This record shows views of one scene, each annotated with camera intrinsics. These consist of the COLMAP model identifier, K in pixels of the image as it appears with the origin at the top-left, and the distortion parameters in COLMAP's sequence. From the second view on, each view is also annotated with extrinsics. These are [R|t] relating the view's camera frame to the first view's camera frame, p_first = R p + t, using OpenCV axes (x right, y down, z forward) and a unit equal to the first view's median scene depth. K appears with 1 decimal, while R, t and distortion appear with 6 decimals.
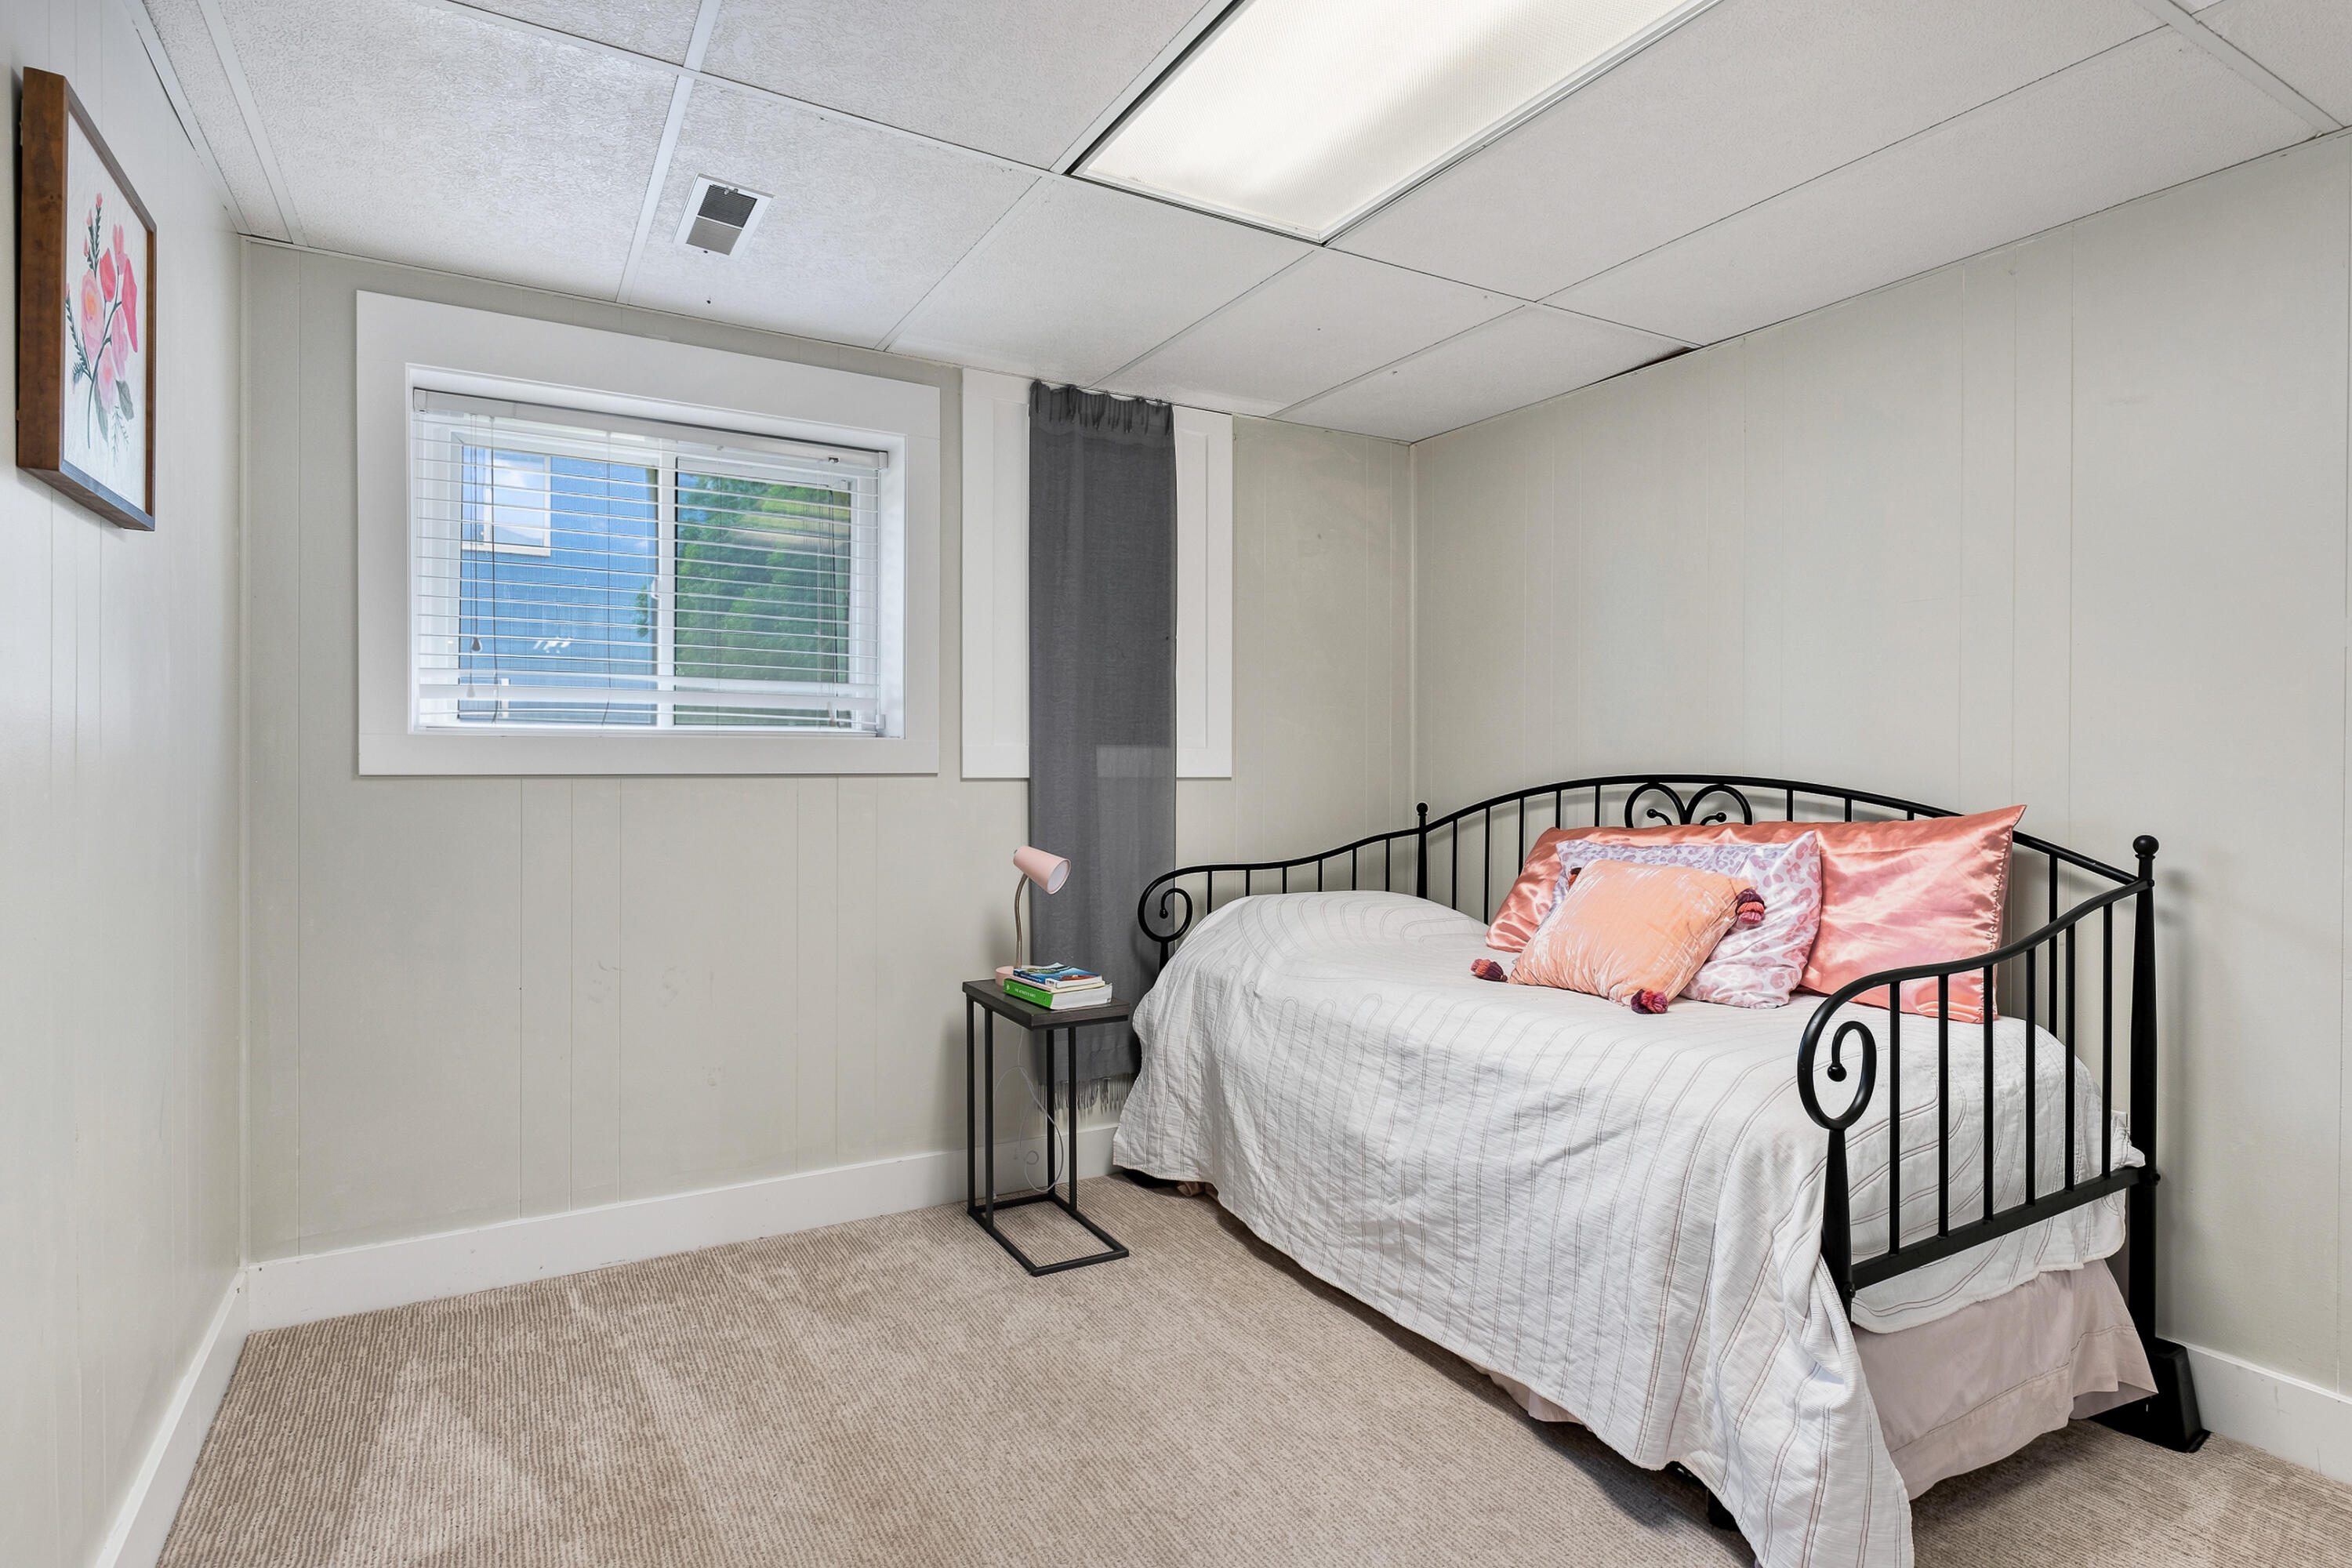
lens RADIAL K [[1160.8, 0, 1165.3], [0, 1160.8, 768.1], [0, 0, 1]] dist [0.001412, -0.000324]
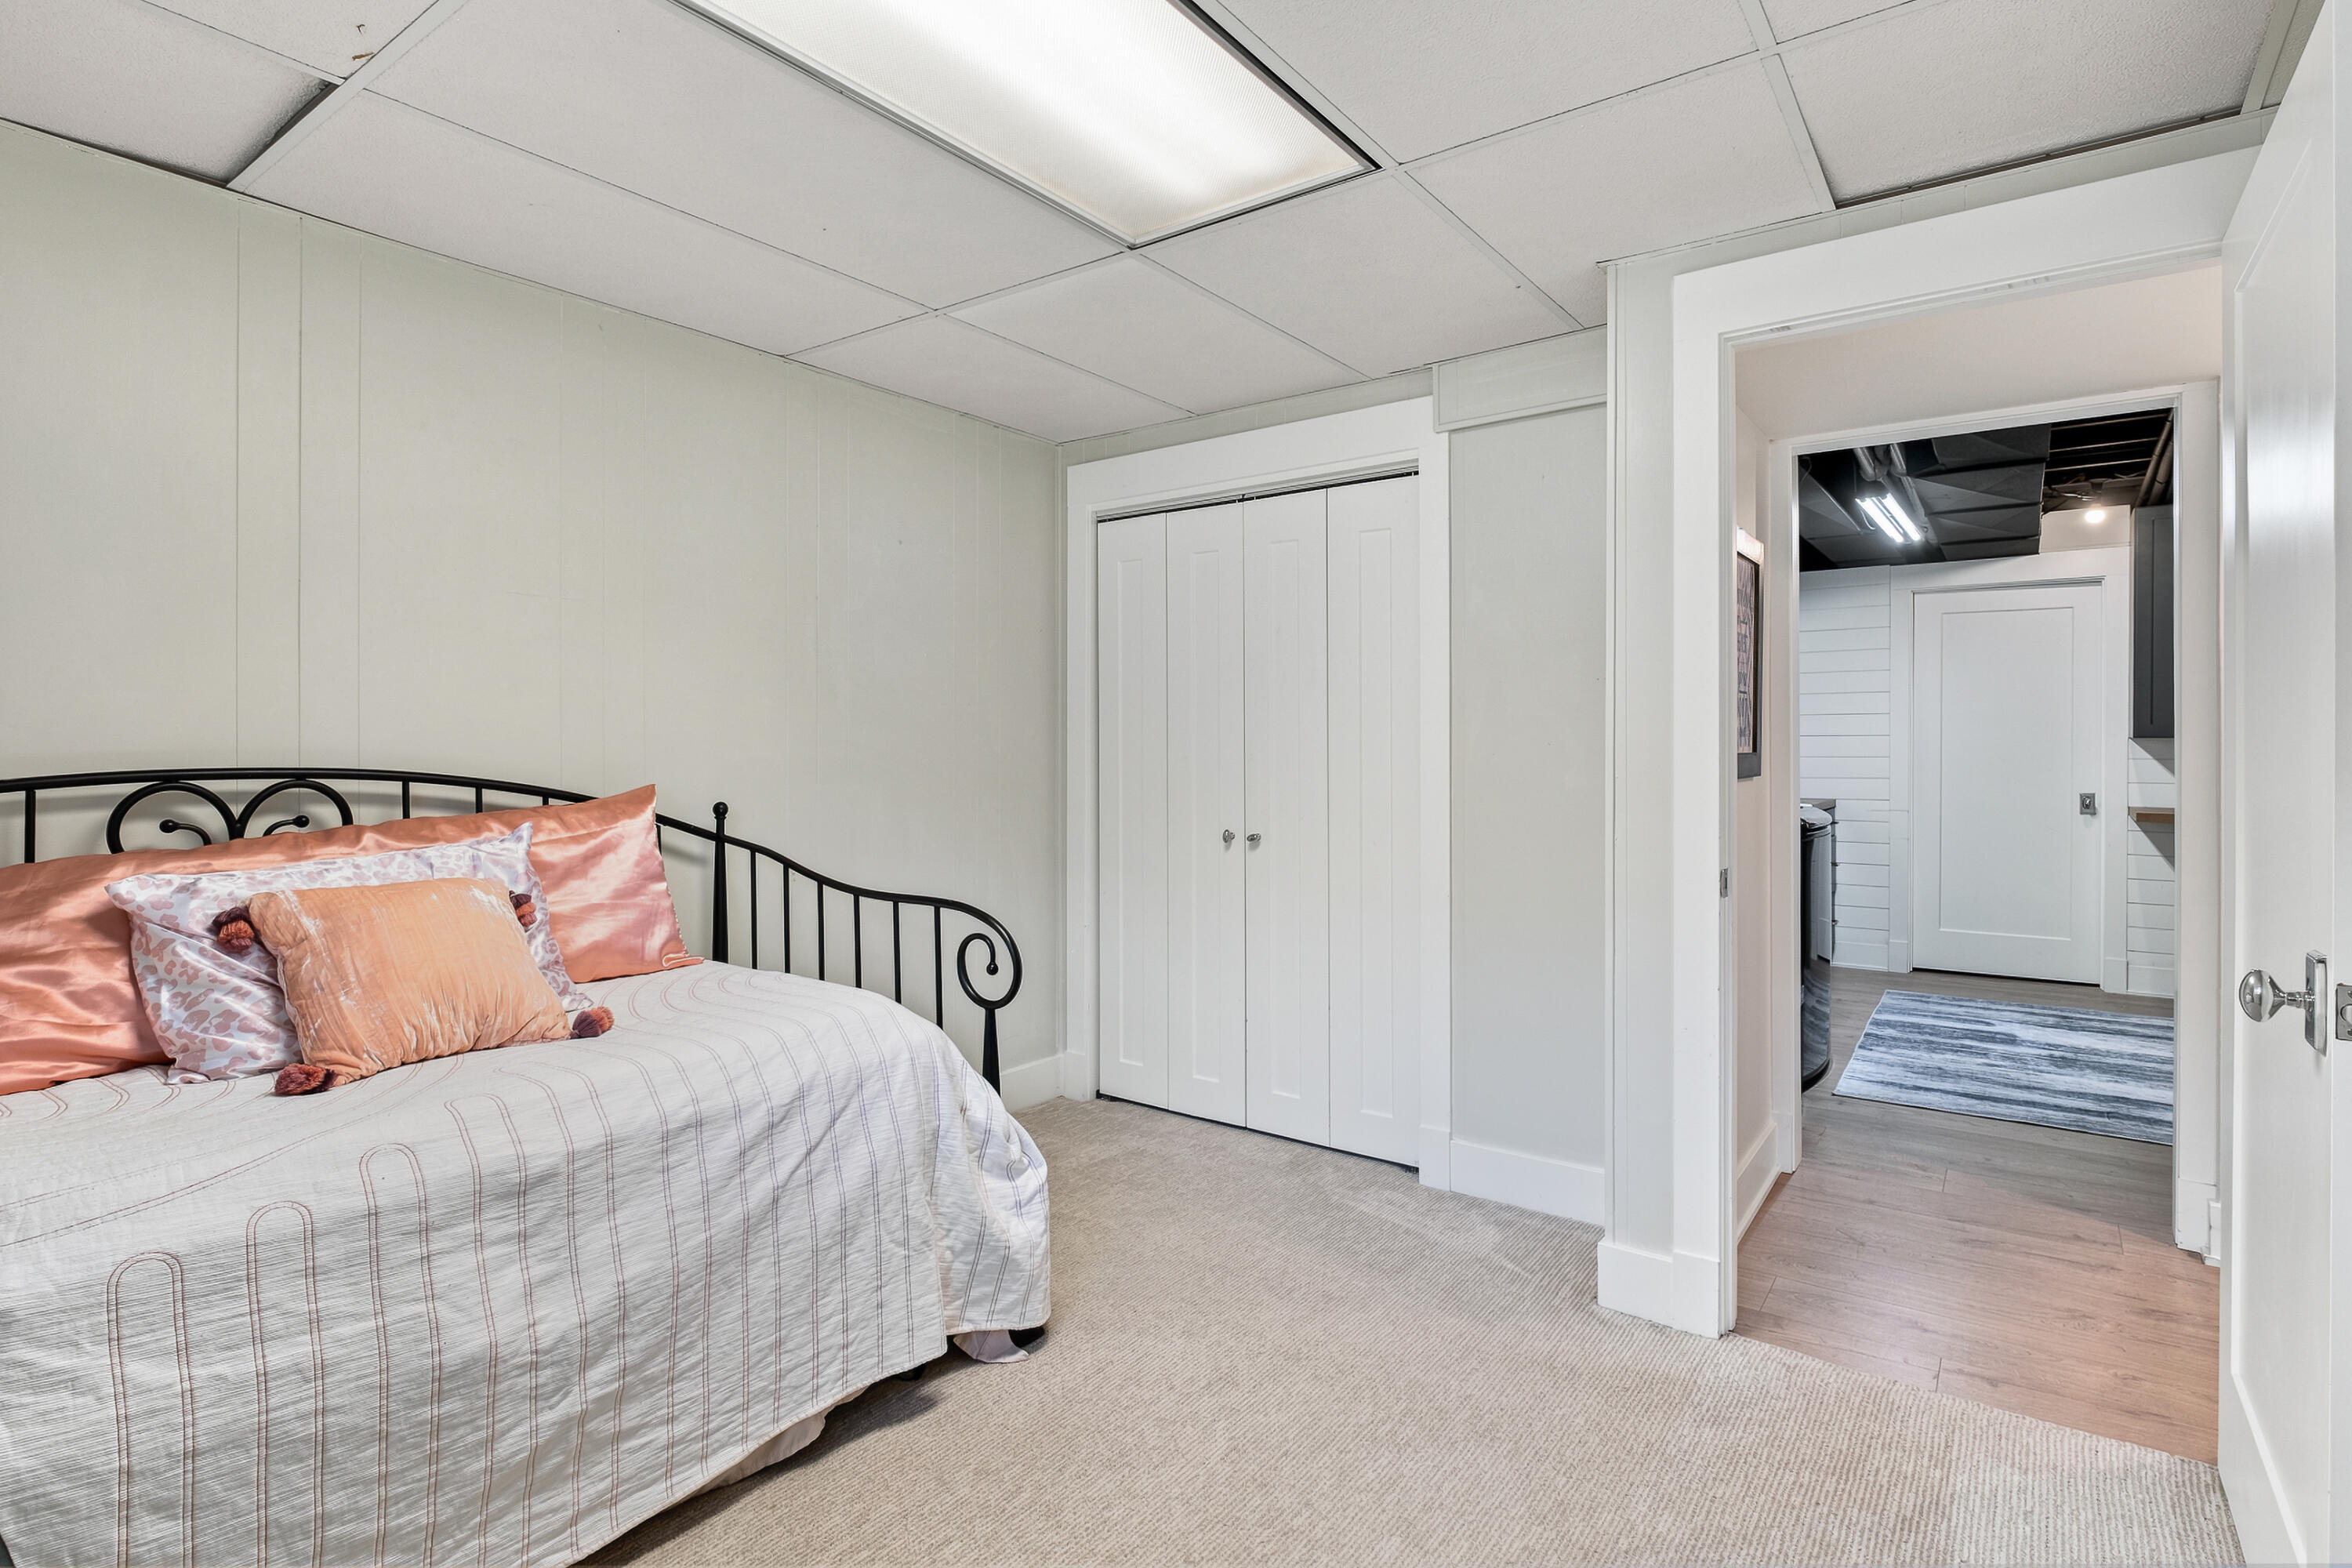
lens RADIAL K [[1196.4, 0, 1181.0], [0, 1196.4, 738.4], [0, 0, 1]] dist [-0.002142, -0.000954]
pose [[-0.400155, -0.000221, 0.916448, -0.601945], [0.001947, 0.999998, 0.001091, -0.016203], [-0.916446, 0.002220, -0.400153, 0.955315]]
